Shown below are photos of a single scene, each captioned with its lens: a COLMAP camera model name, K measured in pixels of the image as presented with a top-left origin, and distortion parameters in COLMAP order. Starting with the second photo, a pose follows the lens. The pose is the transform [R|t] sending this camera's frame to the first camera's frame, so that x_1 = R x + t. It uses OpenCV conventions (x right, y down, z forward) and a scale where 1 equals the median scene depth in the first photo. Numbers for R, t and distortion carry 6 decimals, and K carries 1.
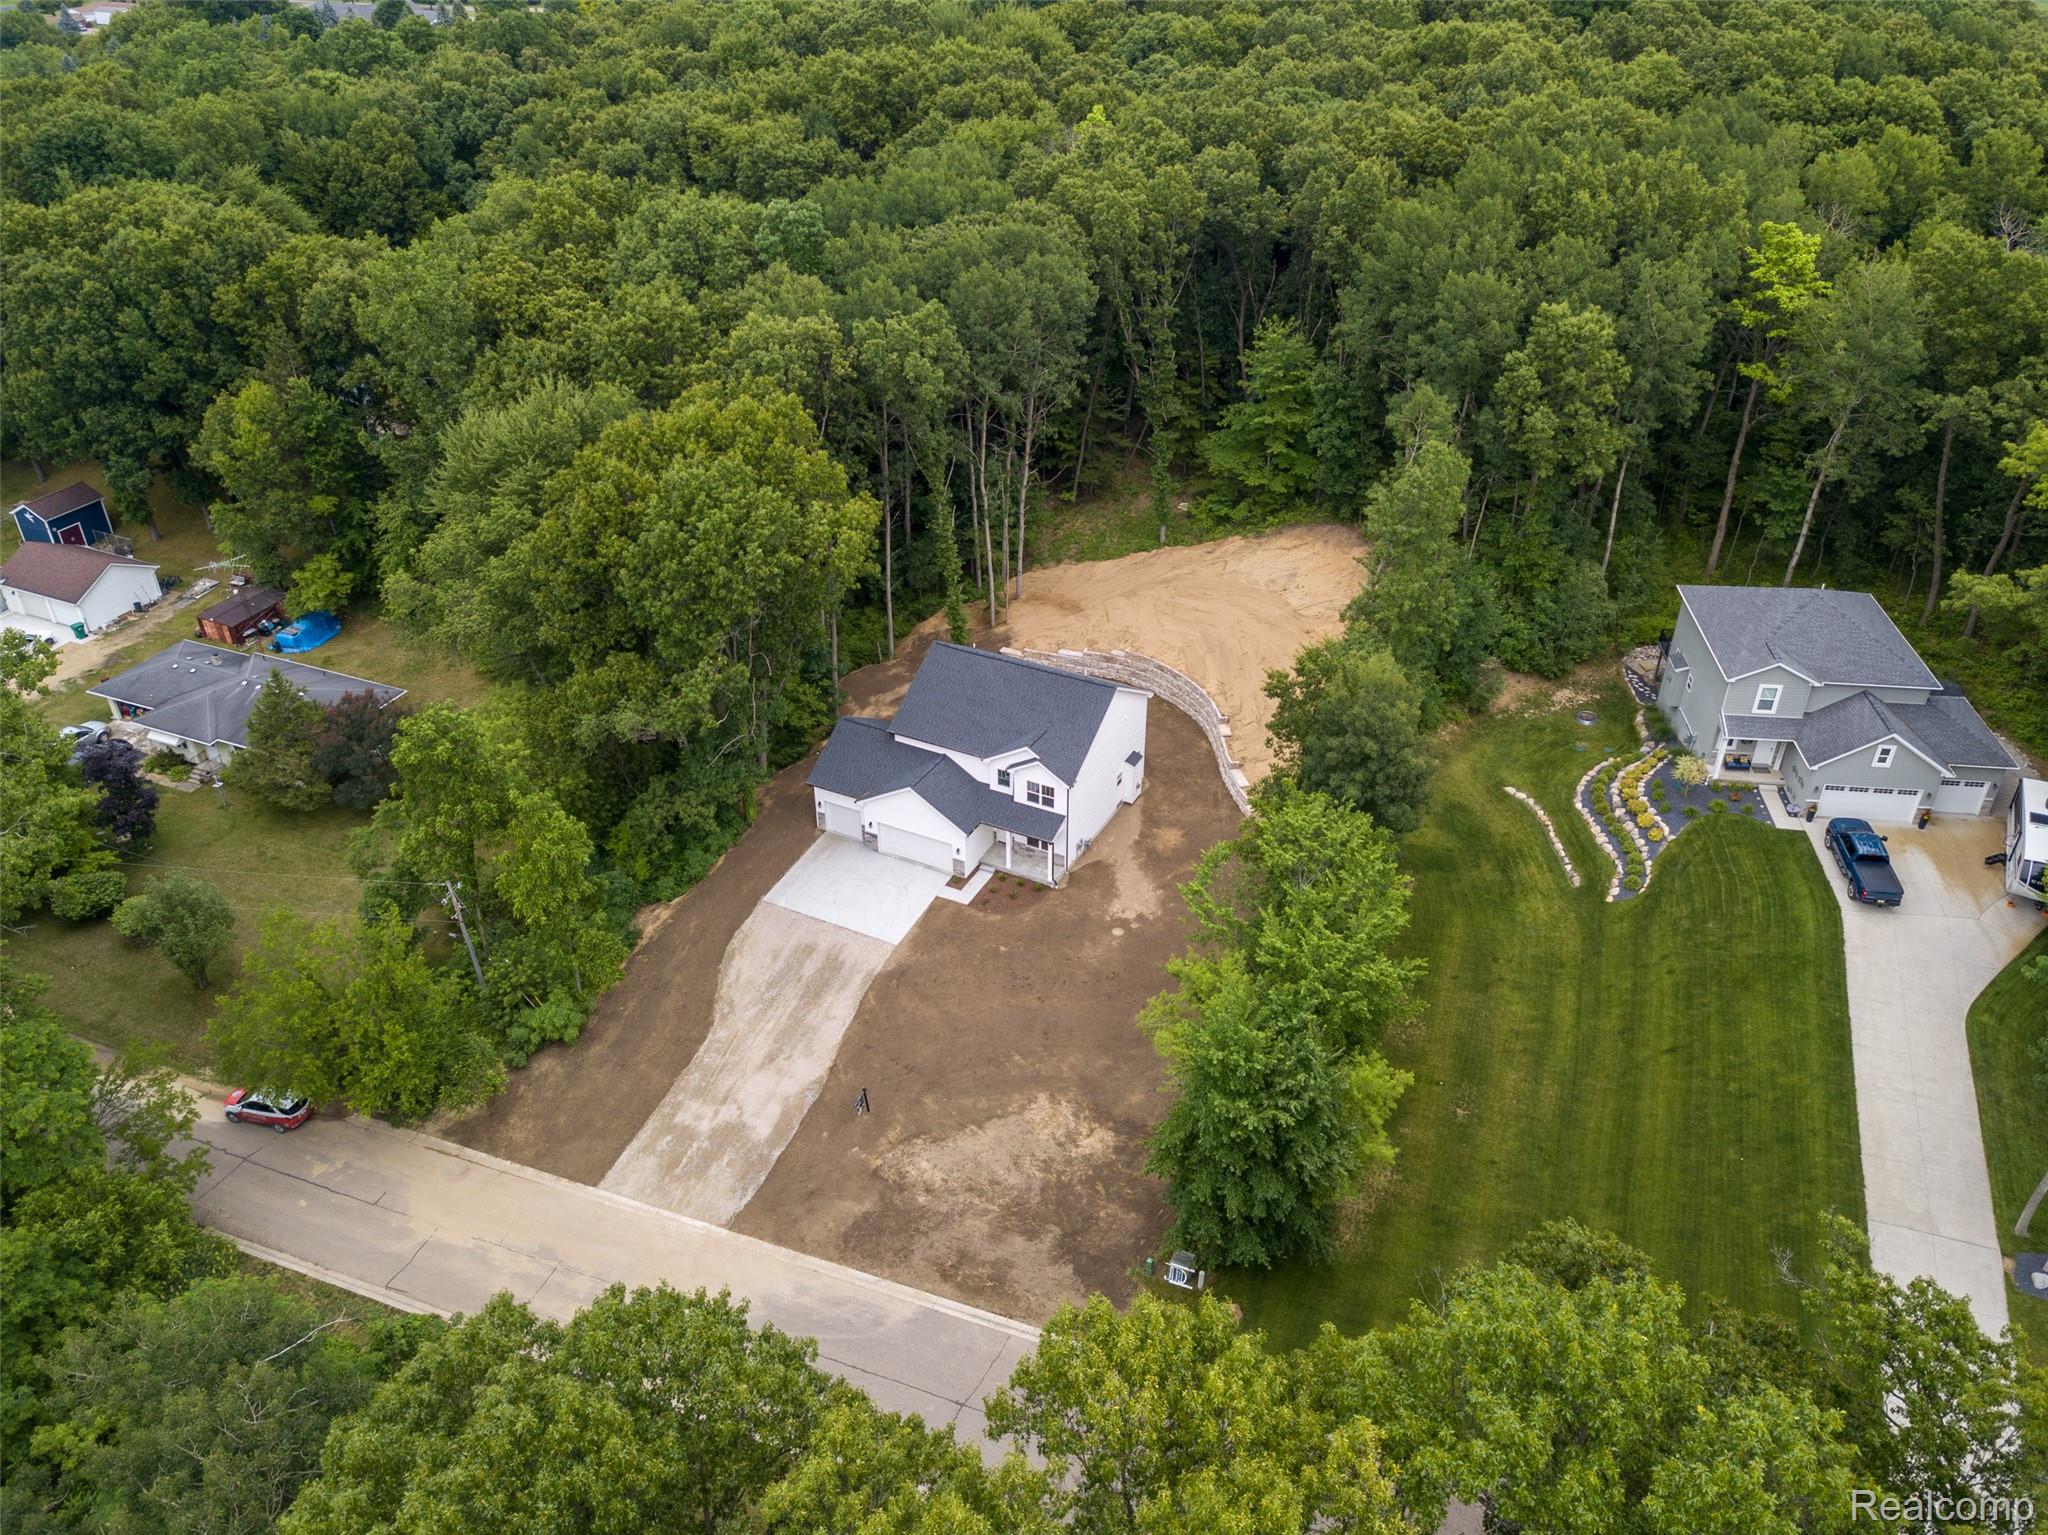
lens RADIAL K [[1553.1, 0, 1022.8], [0, 1553.1, 773.4], [0, 0, 1]] dist [0.013769, 0.001888]
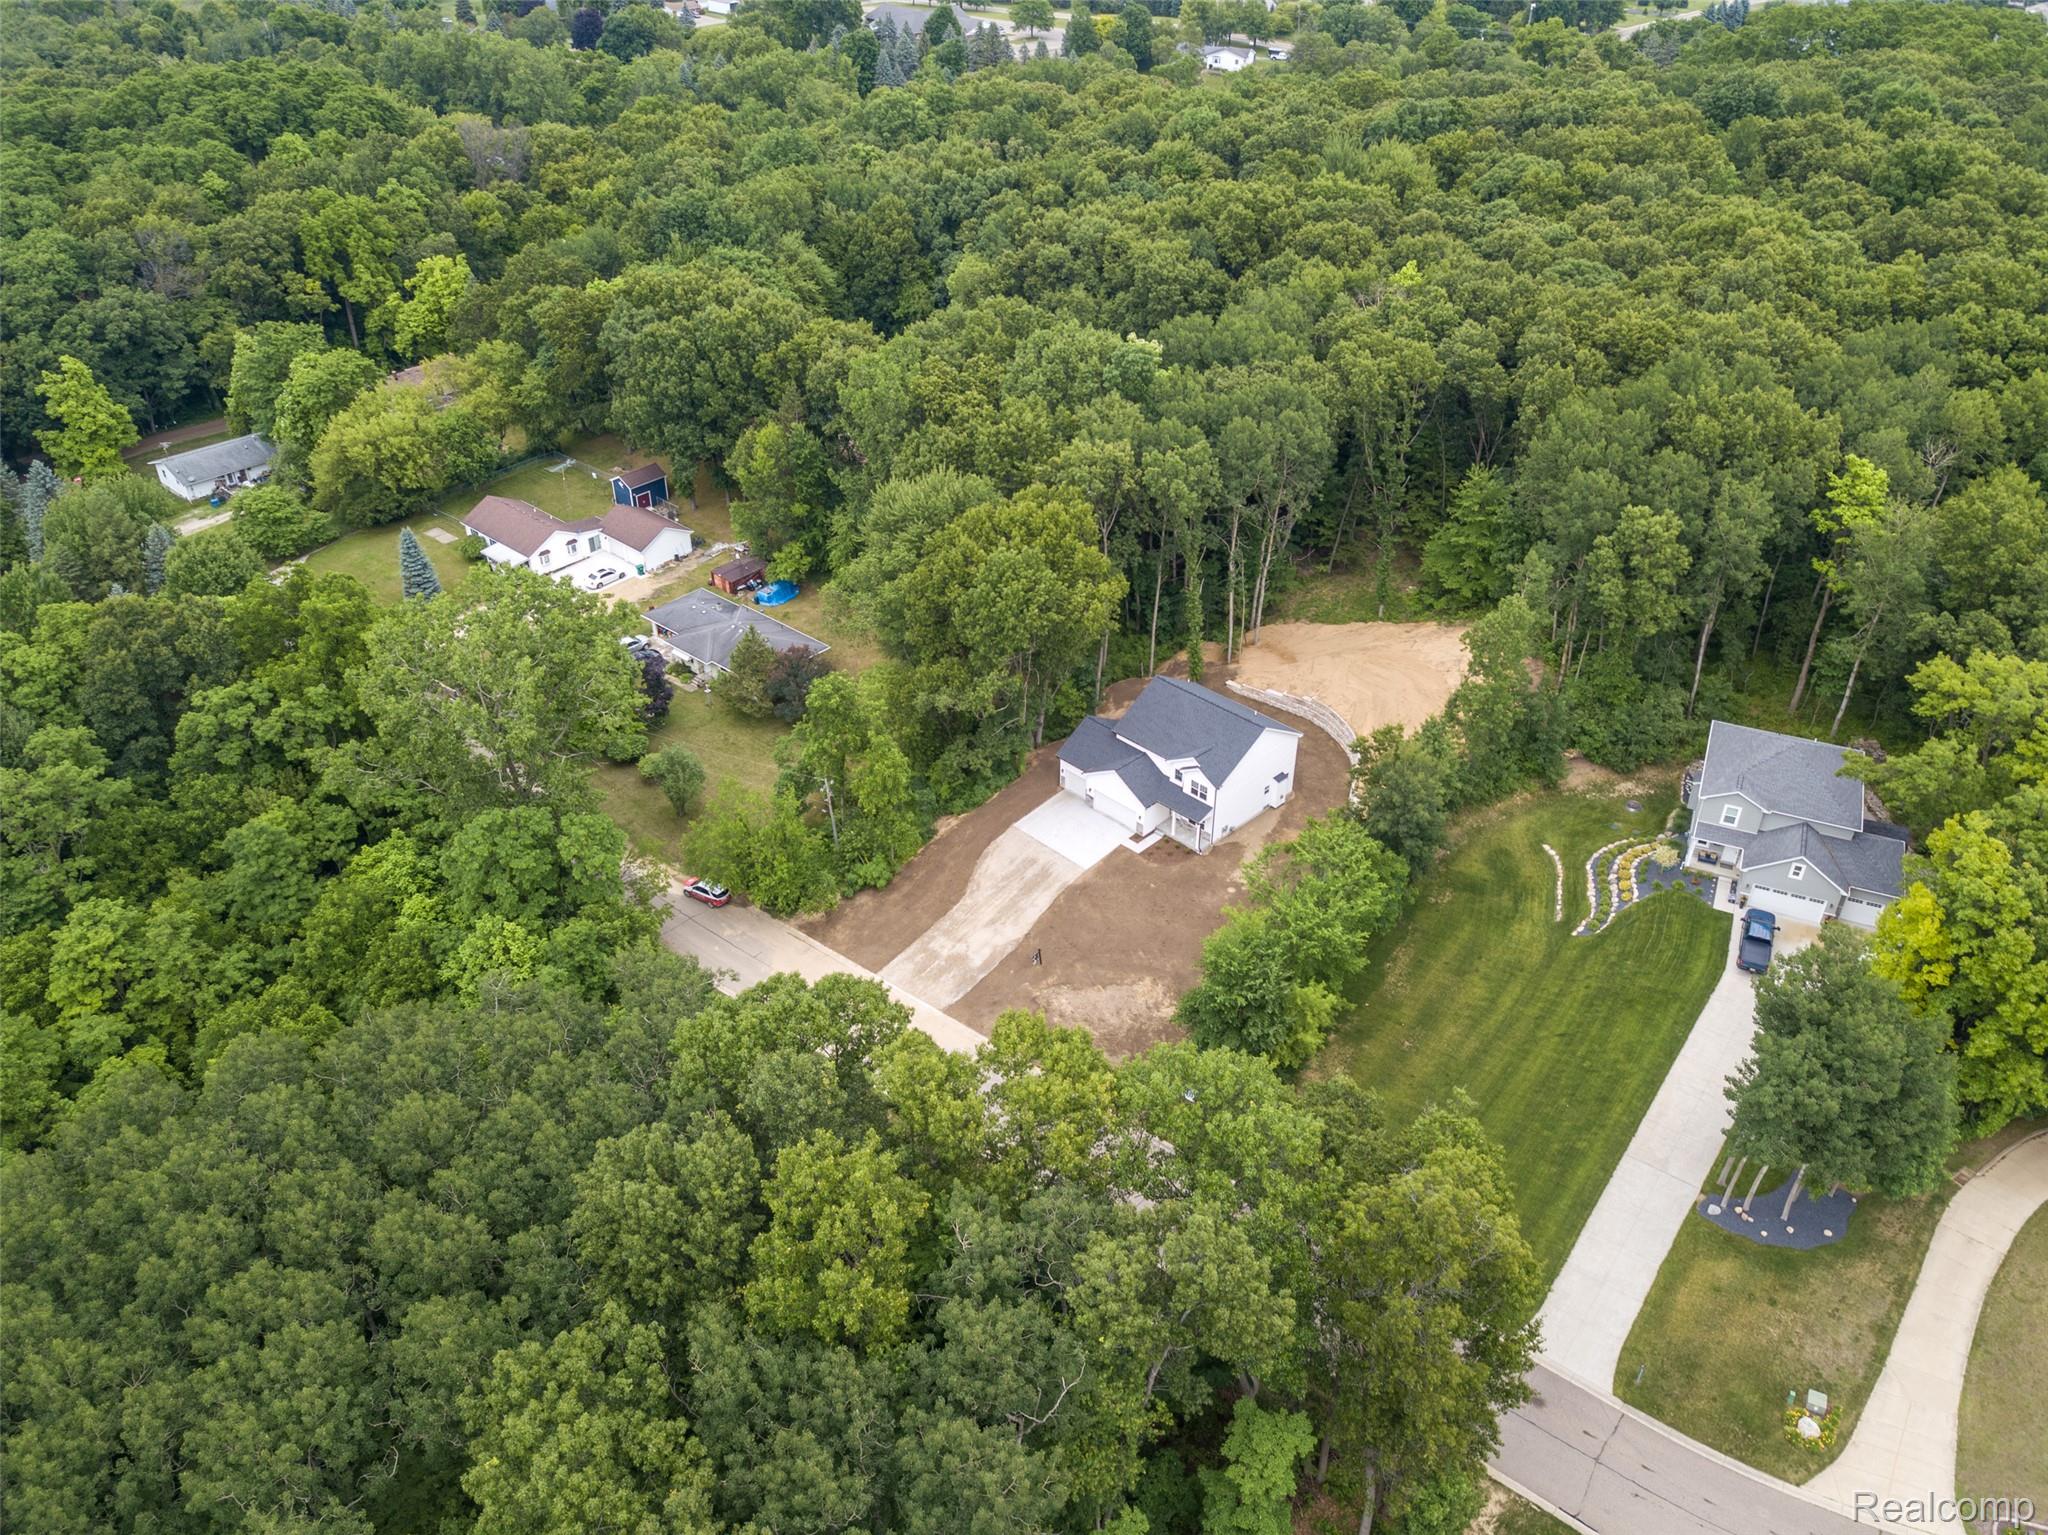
lens RADIAL K [[1558.9, 0, 1024.0], [0, 1558.9, 767.5], [0, 0, 1]] dist [0.004050, -0.004166]
pose [[0.950946, 0.173536, -0.256098, 0.210887], [-0.166634, 0.984821, 0.048582, -0.048216], [0.260641, -0.003525, 0.965429, -0.452408]]
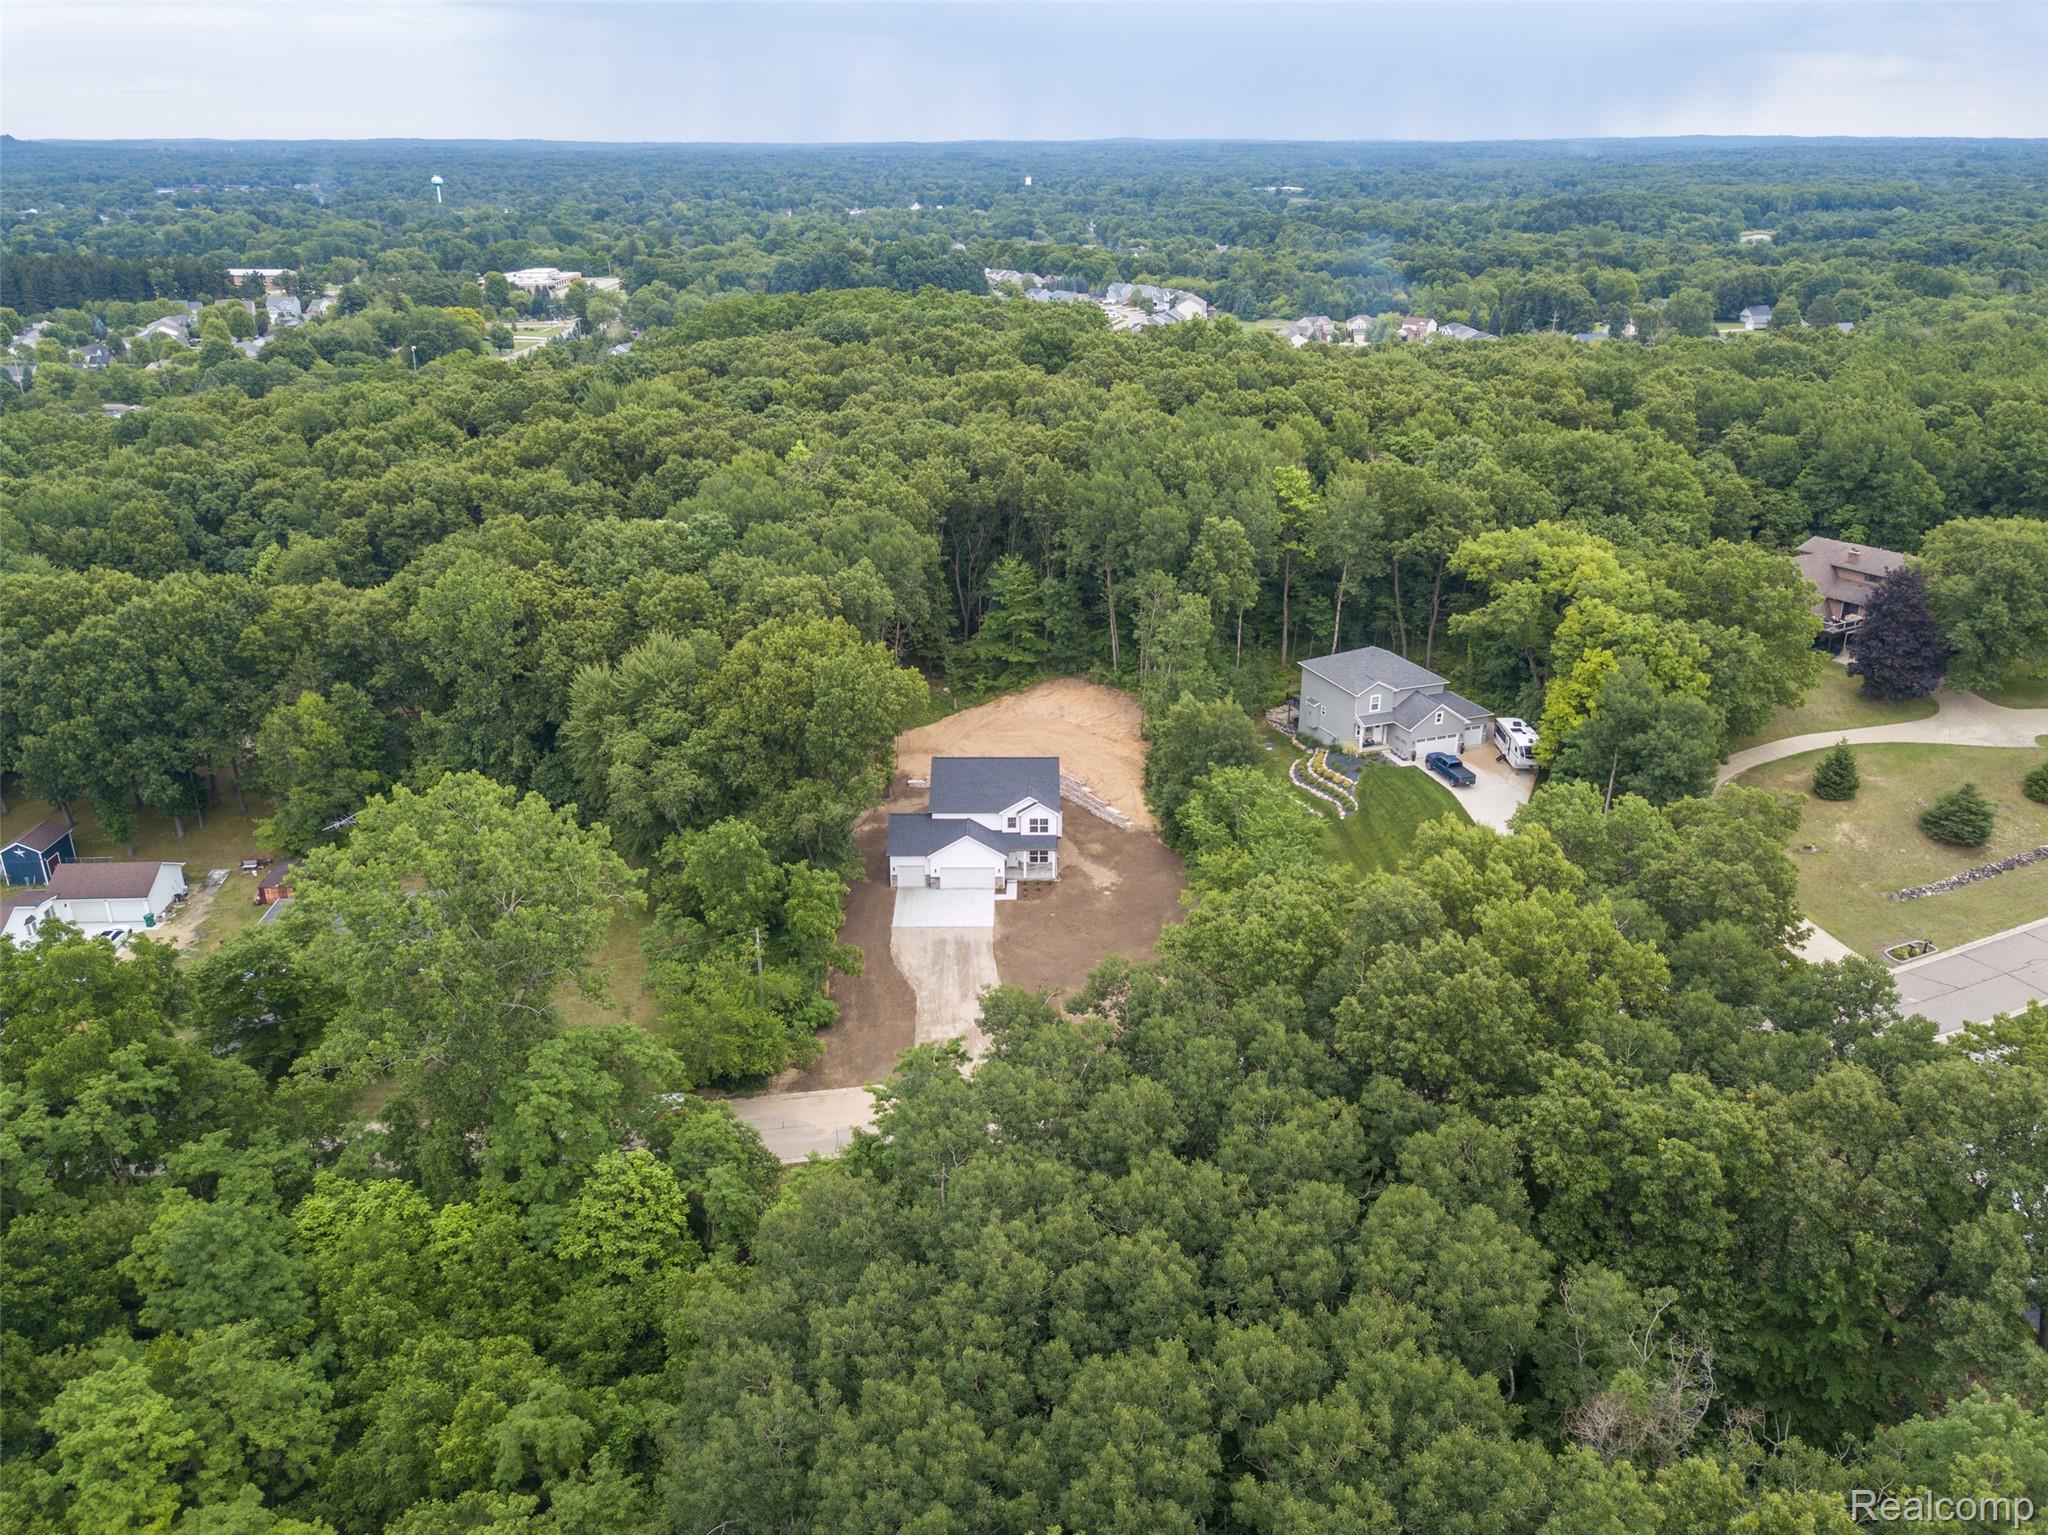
lens RADIAL K [[1553.1, 0, 1022.8], [0, 1553.1, 773.4], [0, 0, 1]] dist [0.013769, 0.001888]
pose [[0.895632, -0.172187, 0.410115, -0.606968], [0.246844, 0.959428, -0.136255, 0.163652], [-0.370015, 0.223268, 0.901799, -0.446985]]
